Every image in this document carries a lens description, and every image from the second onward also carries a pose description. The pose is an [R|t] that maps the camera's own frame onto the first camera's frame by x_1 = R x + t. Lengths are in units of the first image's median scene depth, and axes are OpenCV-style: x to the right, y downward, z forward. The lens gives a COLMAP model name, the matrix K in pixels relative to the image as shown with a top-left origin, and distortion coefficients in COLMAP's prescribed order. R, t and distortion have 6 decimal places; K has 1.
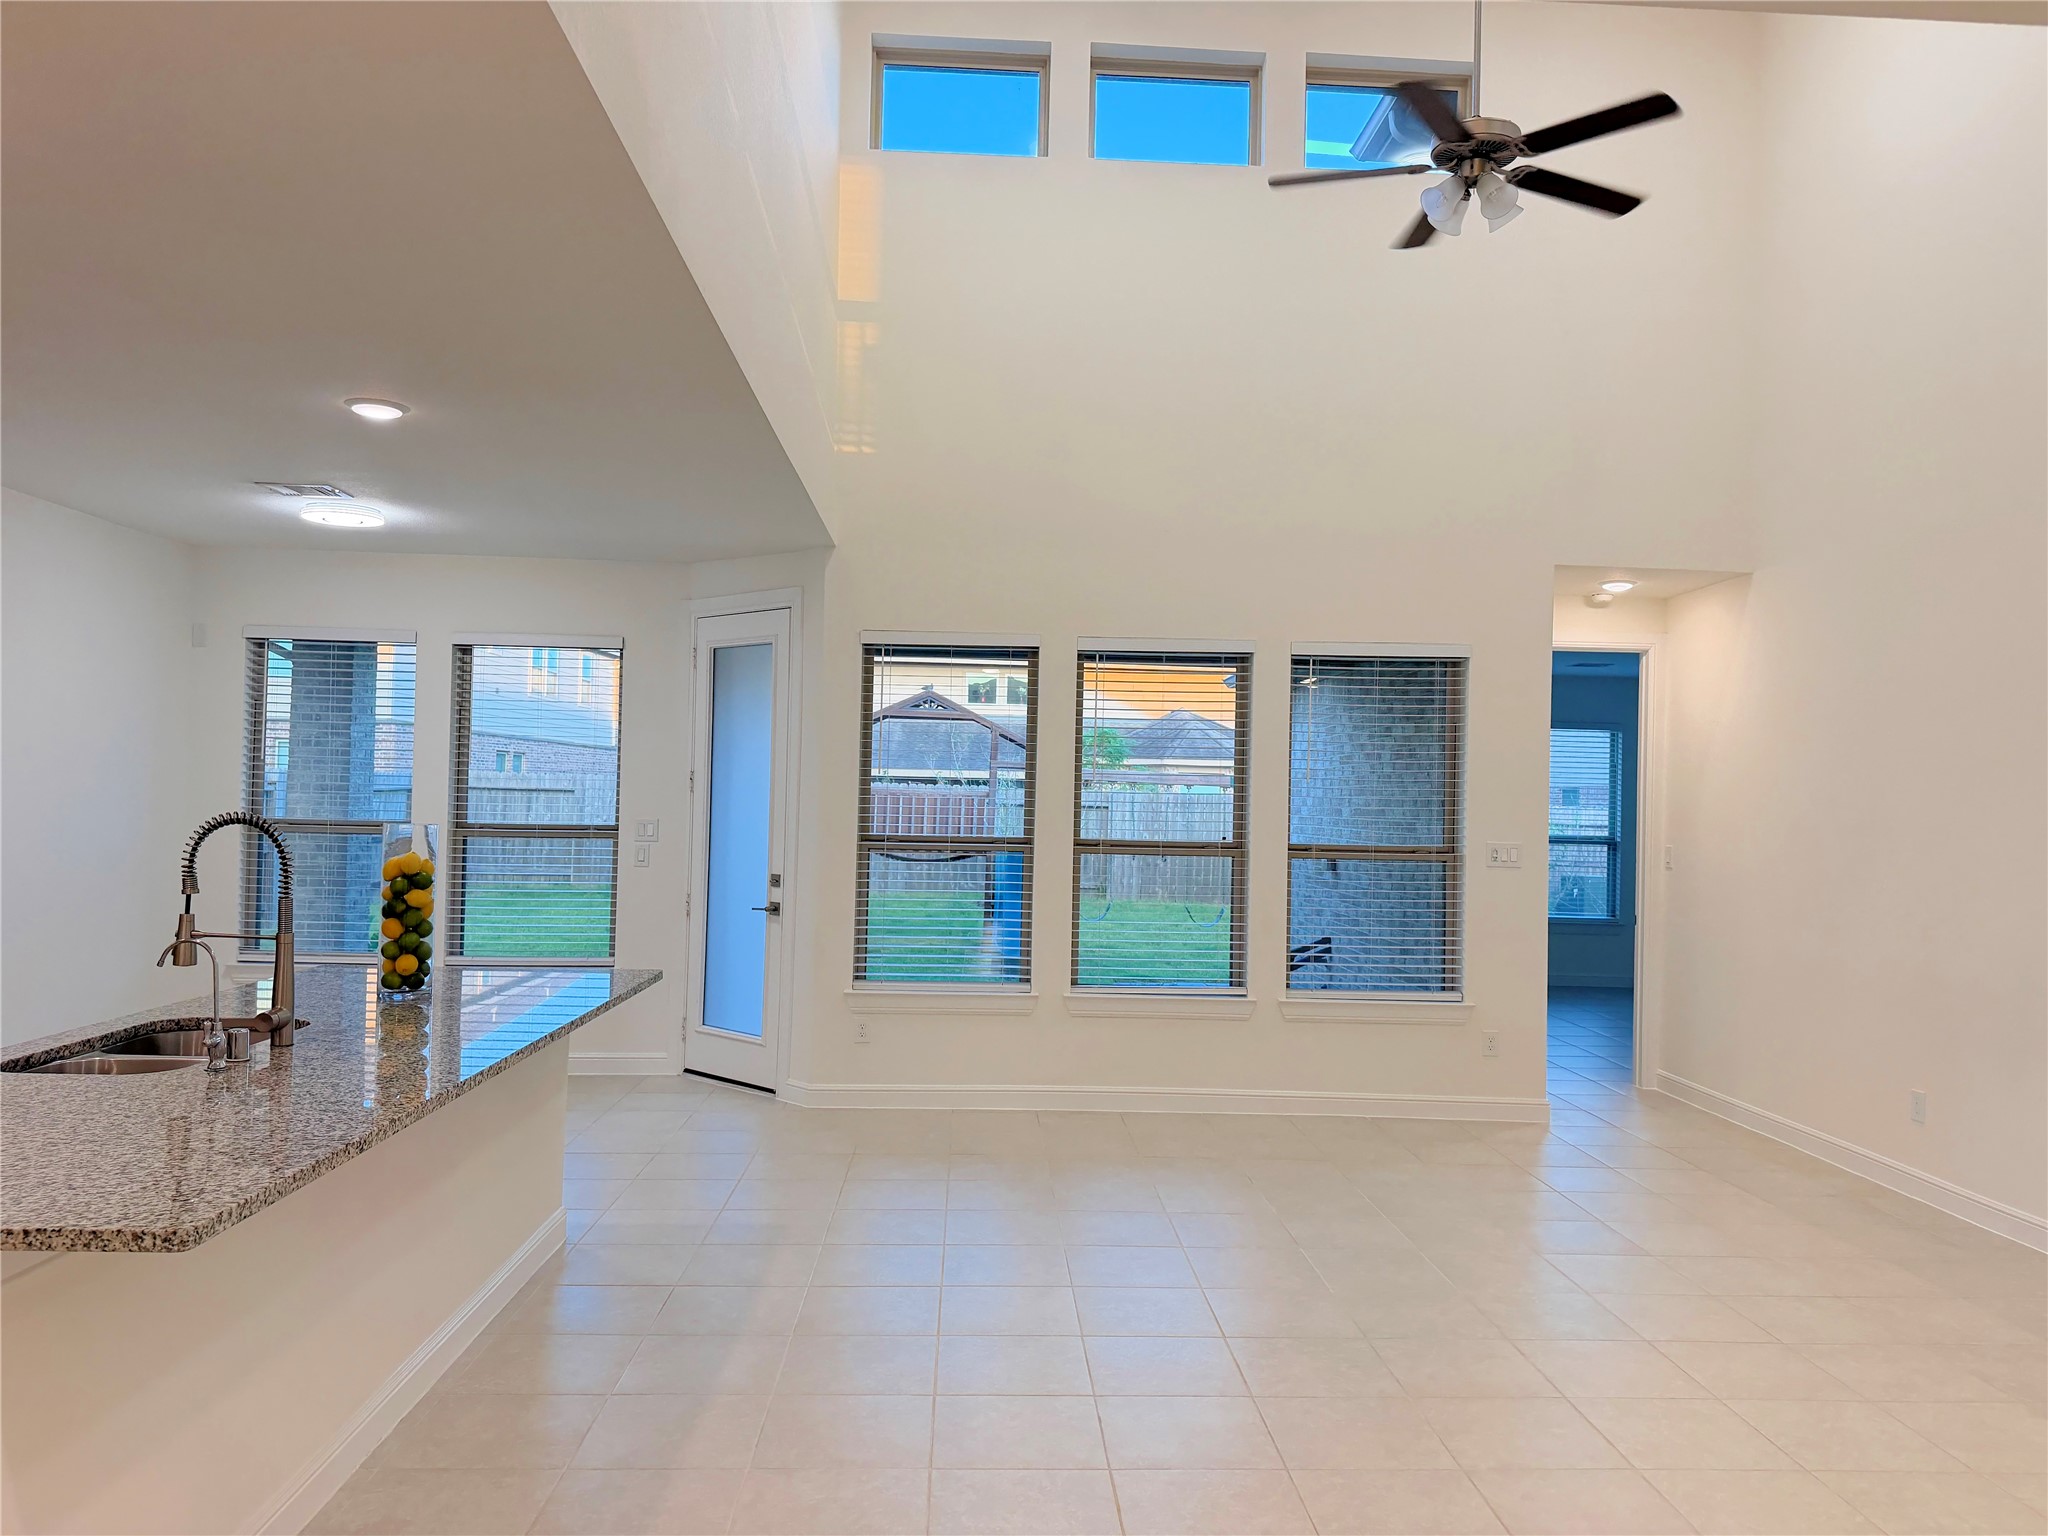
lens RADIAL K [[1449.8, 0, 1070.0], [0, 1449.8, 768.4], [0, 0, 1]] dist [0.004809, 0.002422]
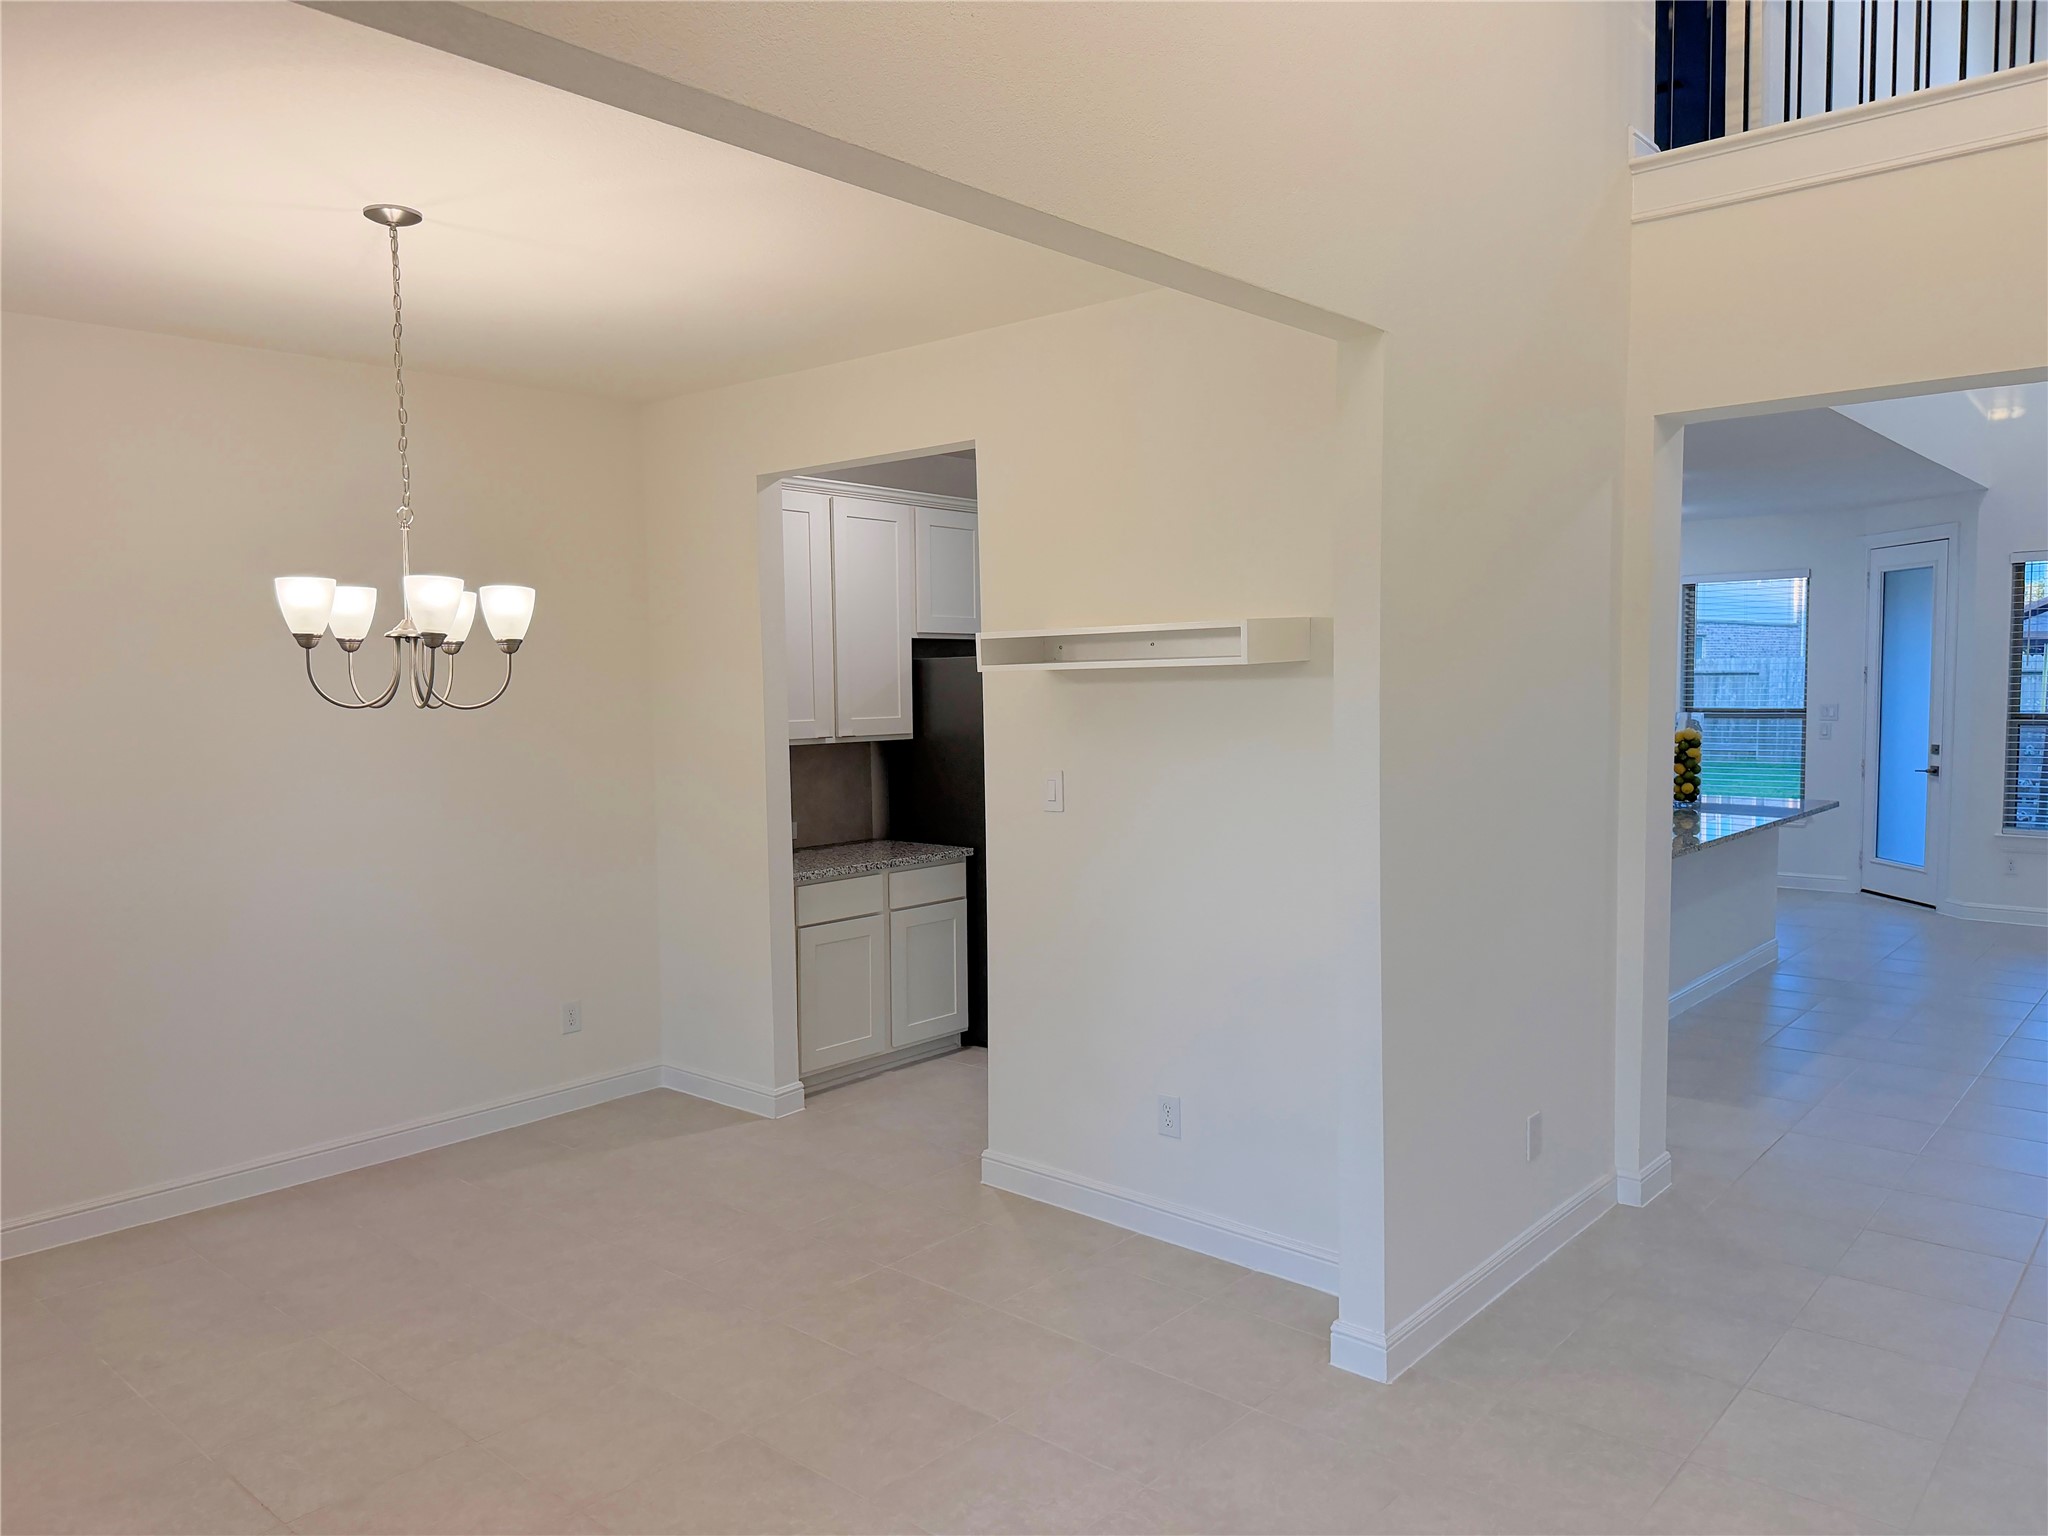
lens RADIAL K [[1449.8, 0, 1070.0], [0, 1449.8, 768.4], [0, 0, 1]] dist [0.004809, 0.002422]
pose [[0.719460, 0.016034, -0.694348, 0.148832], [0.041893, 0.996911, 0.066429, -0.026310], [0.693269, -0.076881, 0.716567, -0.494984]]
